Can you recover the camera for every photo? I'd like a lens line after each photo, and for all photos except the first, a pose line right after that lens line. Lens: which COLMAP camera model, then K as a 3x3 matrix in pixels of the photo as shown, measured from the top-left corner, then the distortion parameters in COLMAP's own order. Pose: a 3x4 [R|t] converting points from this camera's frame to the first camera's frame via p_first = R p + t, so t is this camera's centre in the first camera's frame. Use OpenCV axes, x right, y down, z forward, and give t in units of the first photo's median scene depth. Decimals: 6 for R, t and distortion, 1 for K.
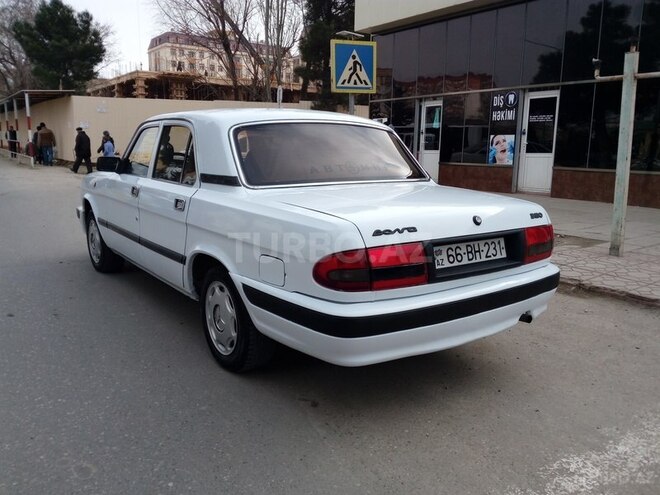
lens RADIAL K [[537.9, 0, 336.6], [0, 537.9, 247.8], [0, 0, 1]] dist [0.071799, -0.135813]
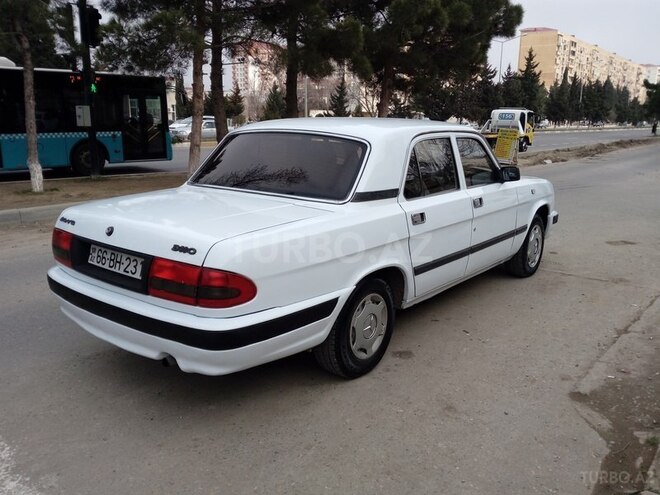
lens RADIAL K [[537.9, 0, 336.6], [0, 537.9, 247.8], [0, 0, 1]] dist [0.071799, -0.135813]
pose [[0.286113, 0.209000, -0.935125, 0.415188], [-0.197156, 0.967881, 0.155999, -0.081439], [0.937694, 0.139732, 0.318129, 0.327316]]
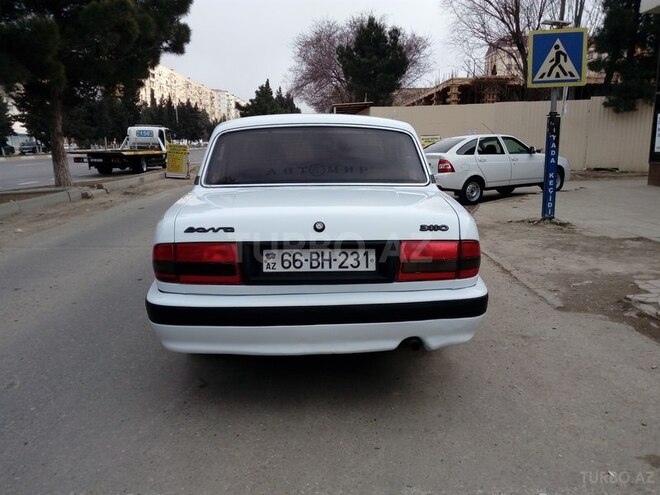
lens RADIAL K [[537.9, 0, 336.6], [0, 537.9, 247.8], [0, 0, 1]] dist [0.071799, -0.135813]
pose [[0.835919, 0.086220, -0.542038, 0.240969], [-0.089595, 0.995773, 0.020223, -0.010719], [0.541491, 0.031659, 0.840111, 0.069715]]
